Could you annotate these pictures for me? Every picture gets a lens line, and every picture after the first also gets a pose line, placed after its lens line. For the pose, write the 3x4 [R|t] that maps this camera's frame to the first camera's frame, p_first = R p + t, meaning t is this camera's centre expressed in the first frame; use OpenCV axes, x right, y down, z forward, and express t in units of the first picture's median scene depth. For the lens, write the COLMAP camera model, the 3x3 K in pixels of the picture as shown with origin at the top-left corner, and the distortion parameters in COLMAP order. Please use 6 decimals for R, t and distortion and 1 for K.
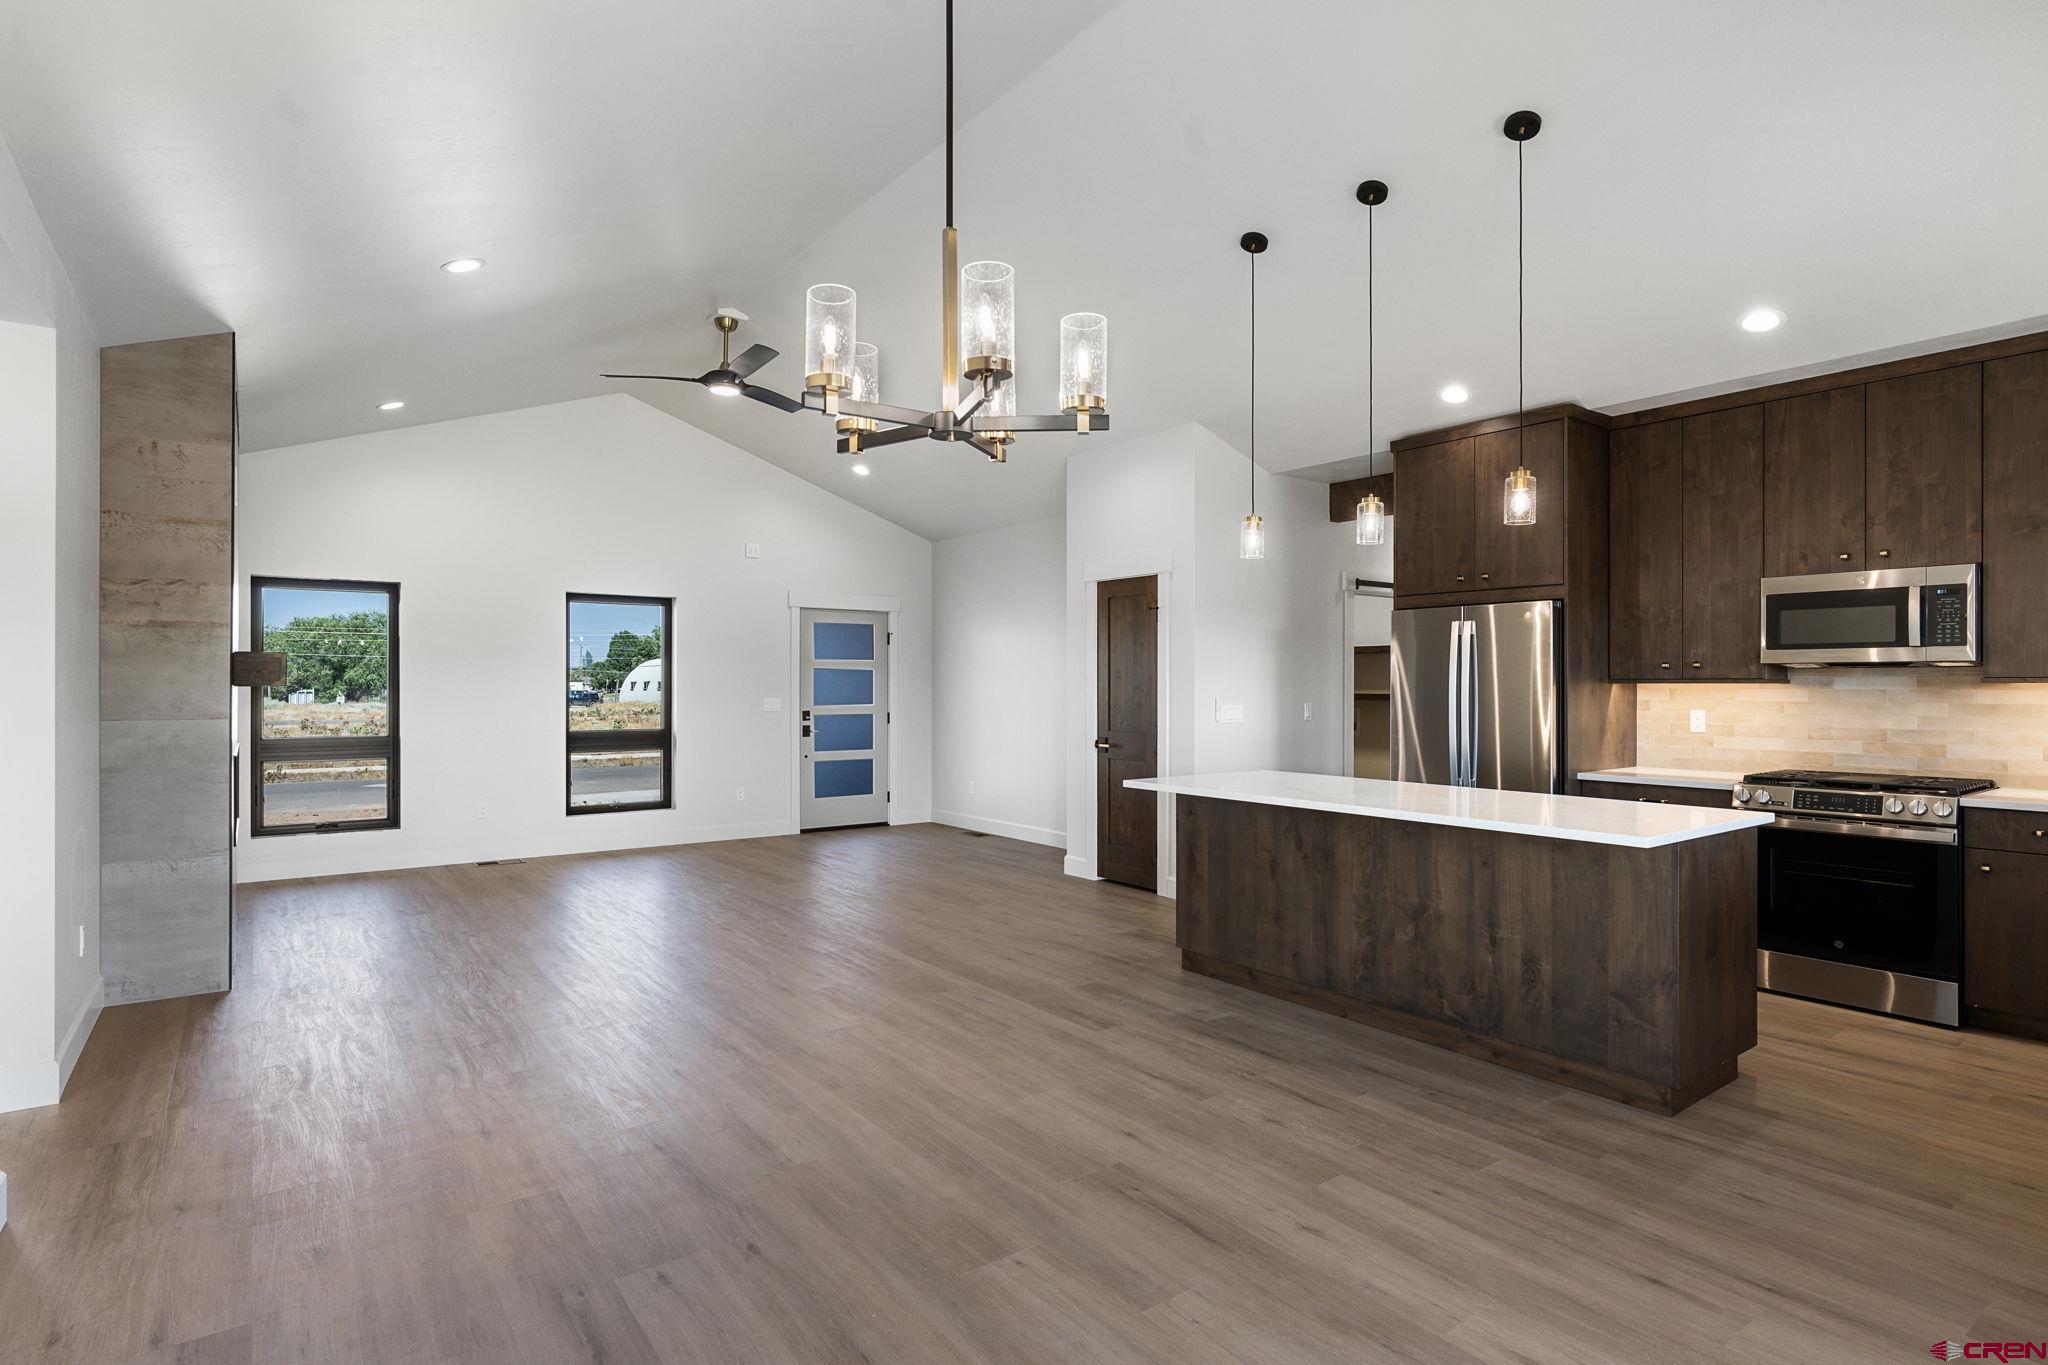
lens RADIAL K [[1045.3, 0, 1019.2], [0, 1045.3, 684.1], [0, 0, 1]] dist [-0.003197, 0.002694]
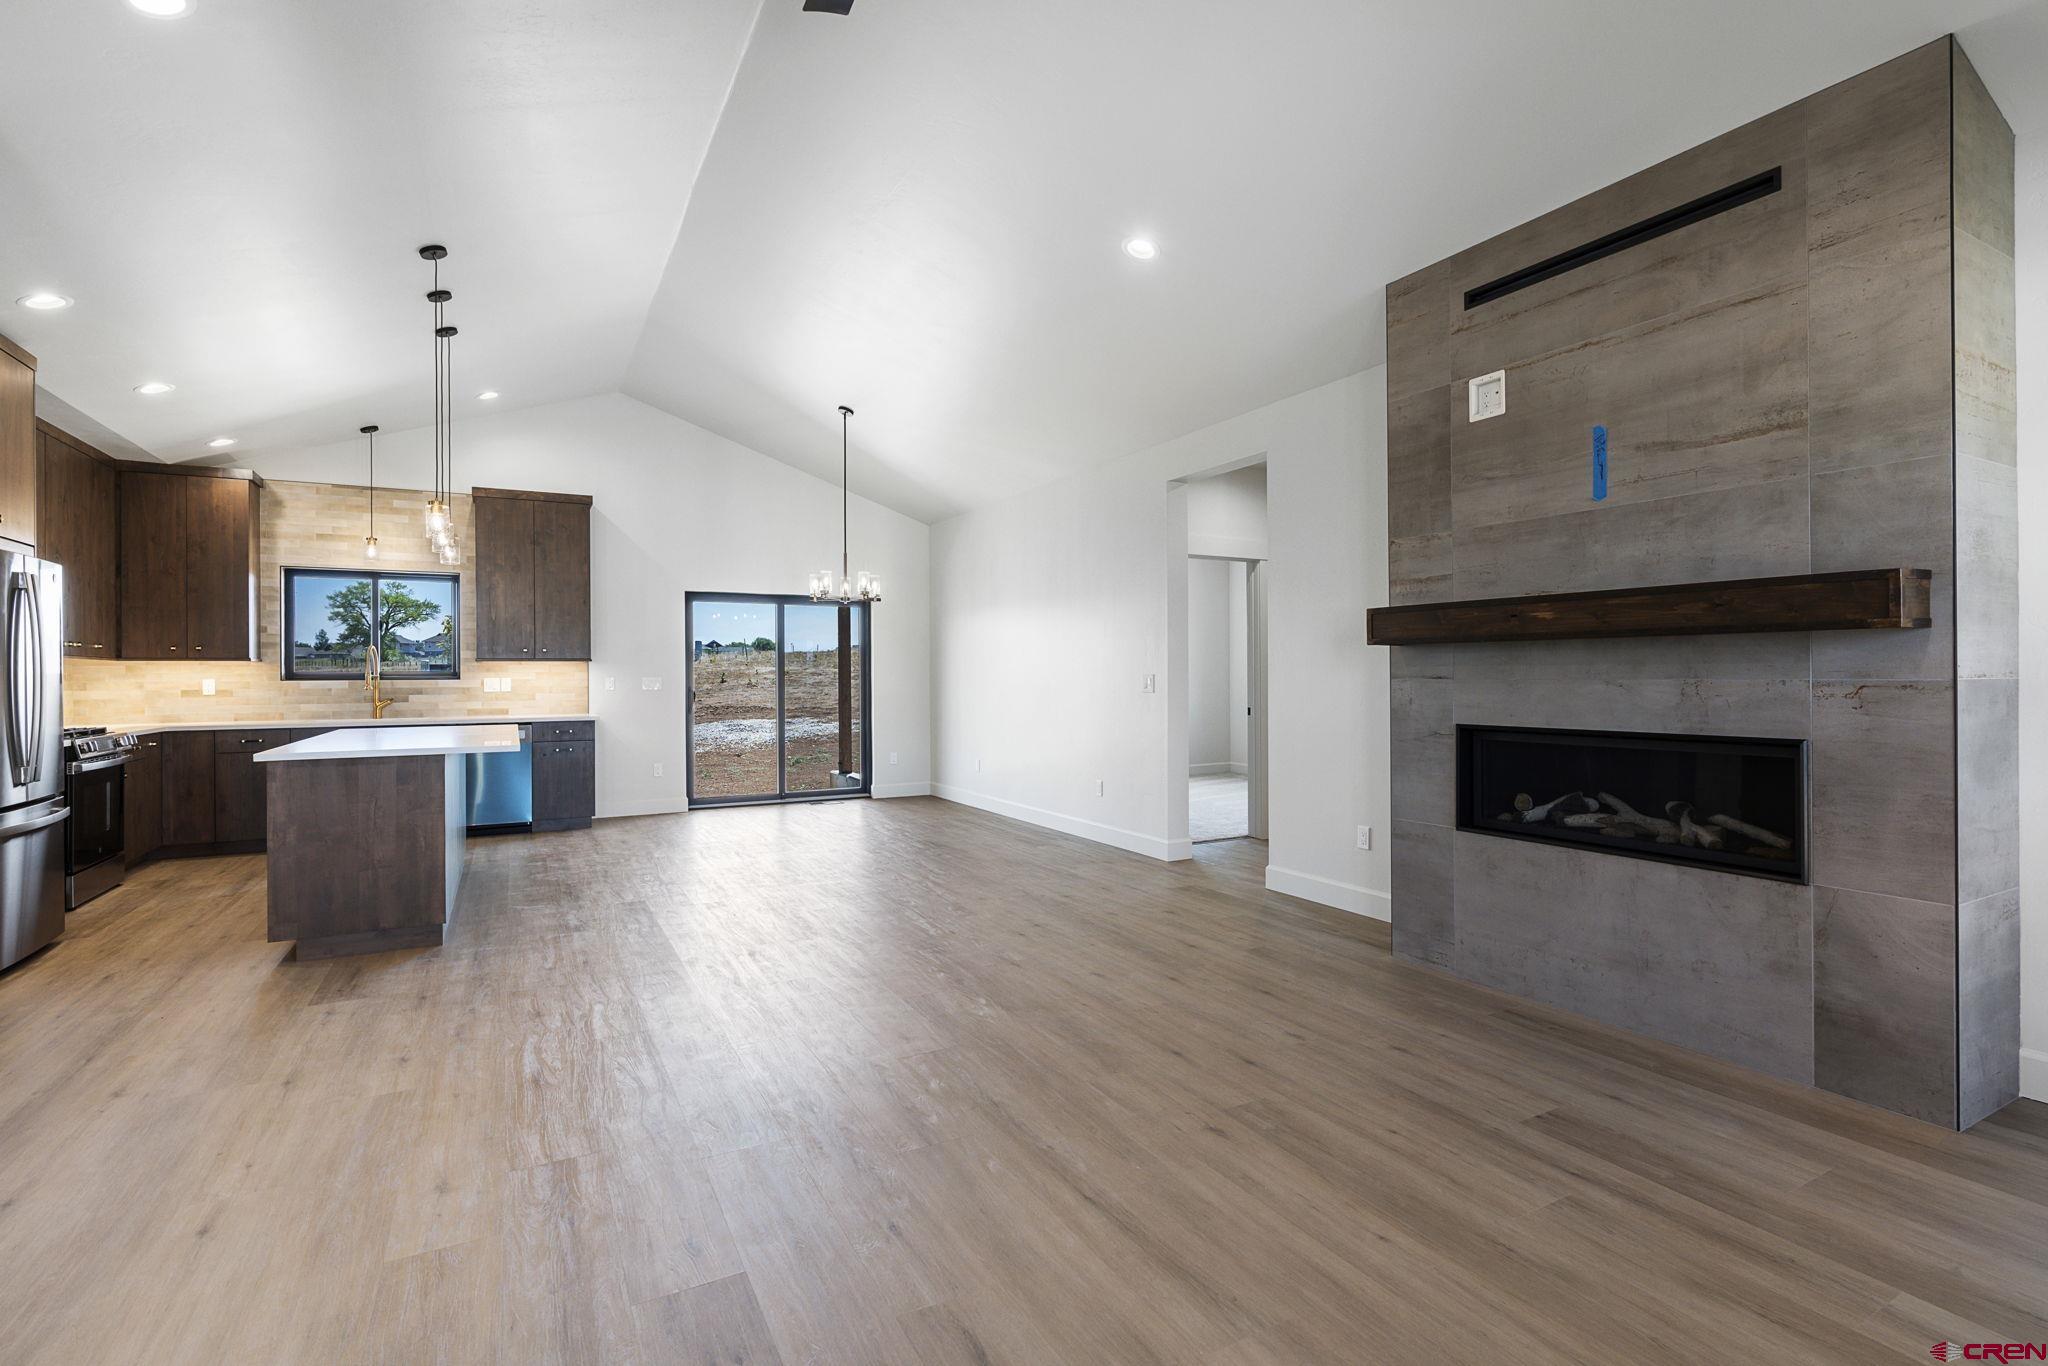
lens RADIAL K [[939.9, 0, 1014.8], [0, 939.9, 675.6], [0, 0, 1]] dist [-0.001554, 0.000719]
pose [[-0.989699, 0.004483, 0.143097, -0.498657], [0.004470, 0.999990, -0.000415, 0.026152], [-0.143097, 0.000229, -0.989709, 1.806050]]
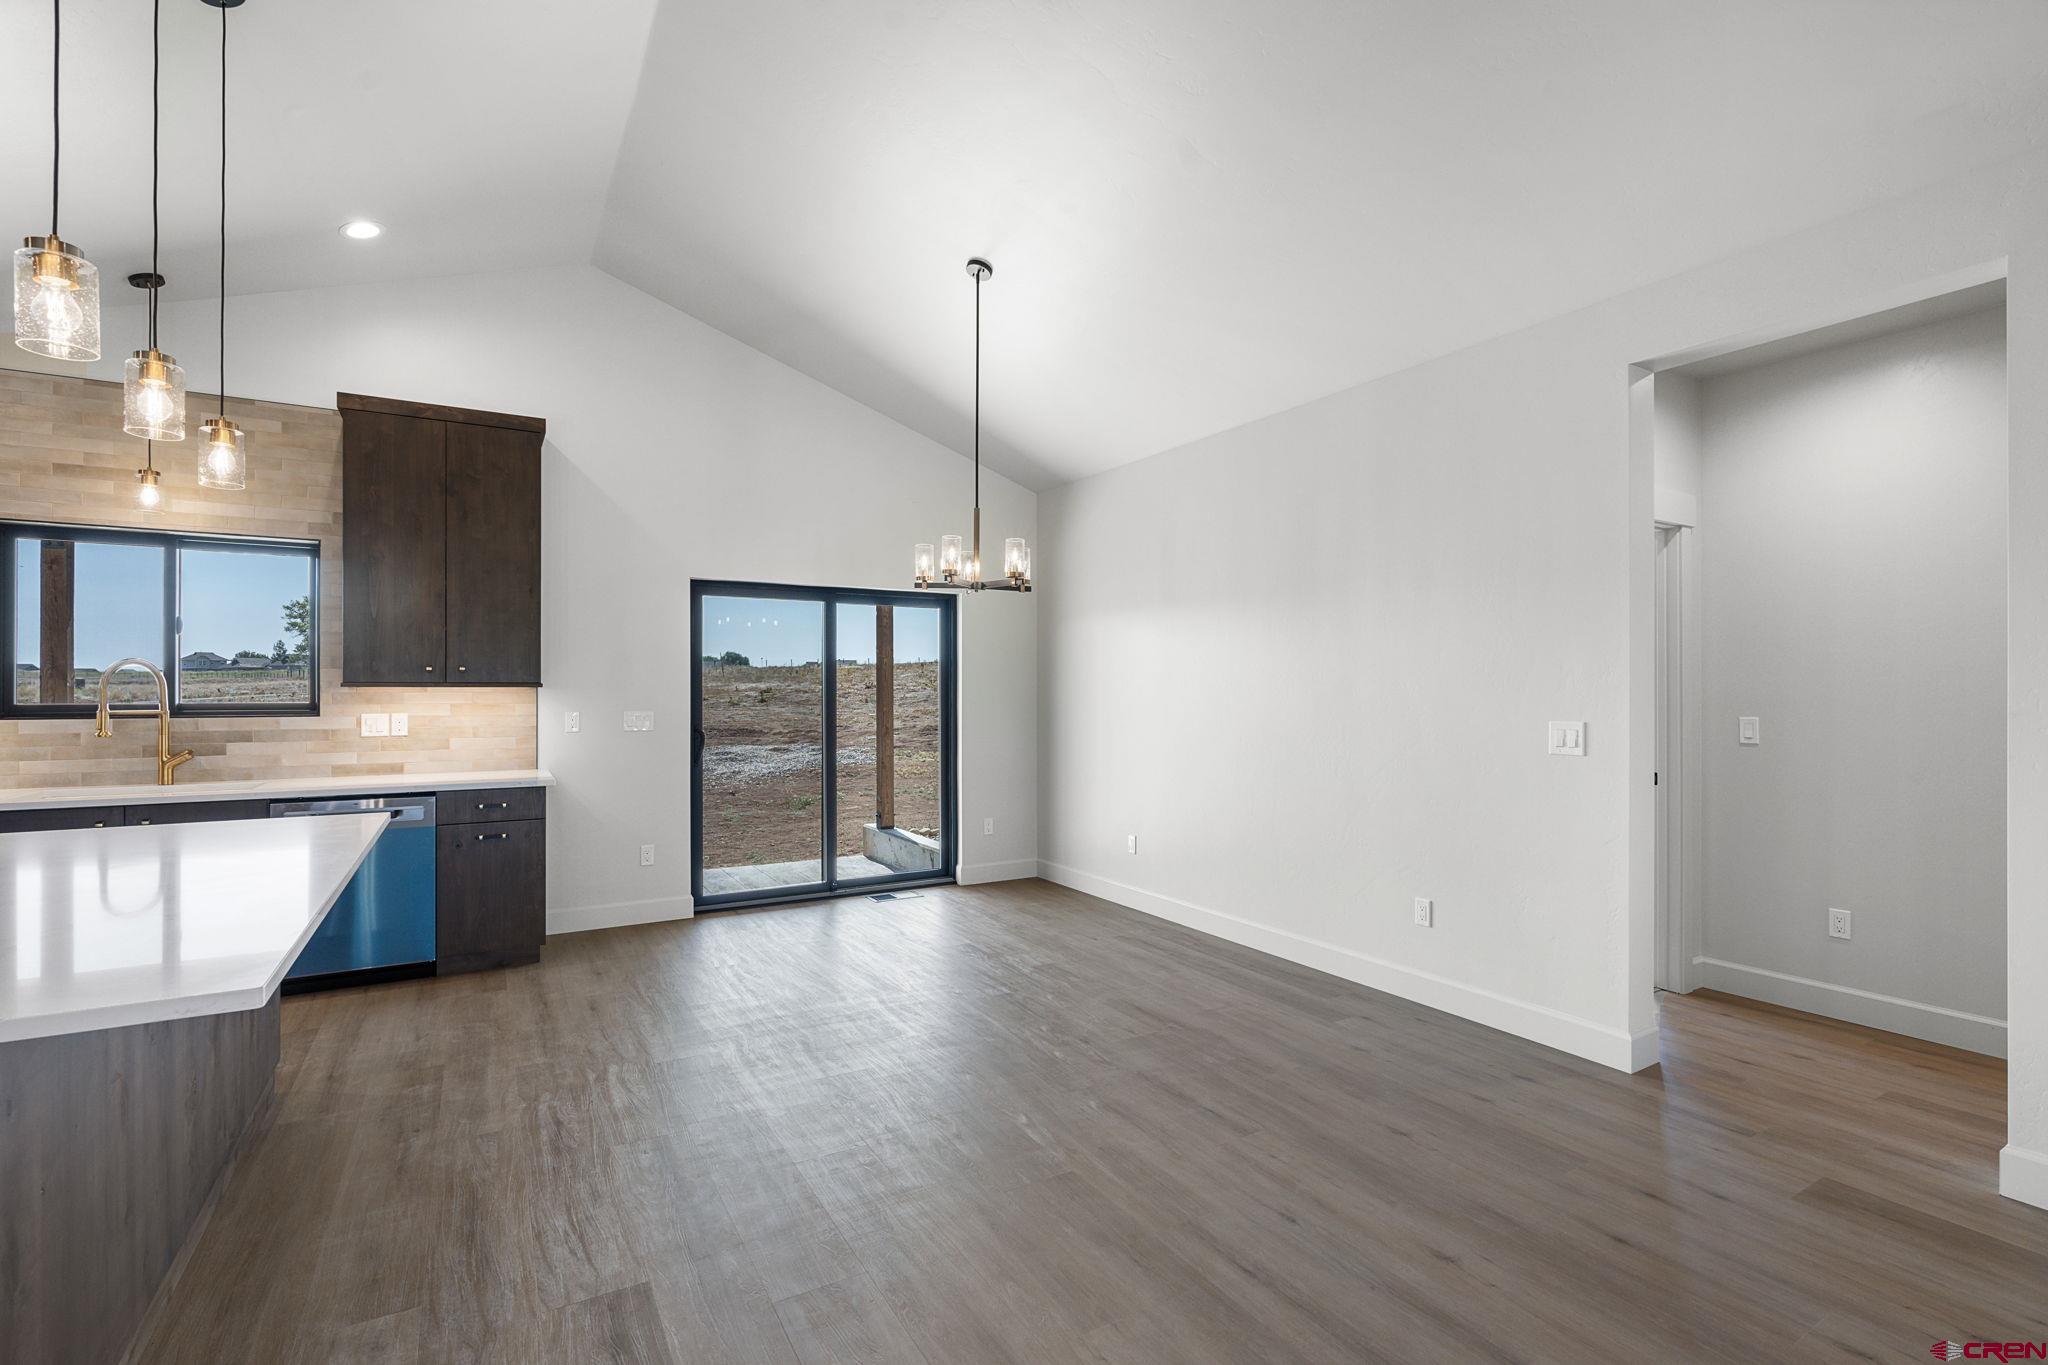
lens RADIAL K [[924.1, 0, 1014.7], [0, 924.1, 689.1], [0, 0, 1]] dist [-0.000916, 0.000302]
pose [[-0.994049, -0.001270, 0.108925, -0.154048], [-0.001601, 0.999994, -0.002958, 0.002031], [-0.108920, -0.003115, -0.994046, 1.233534]]
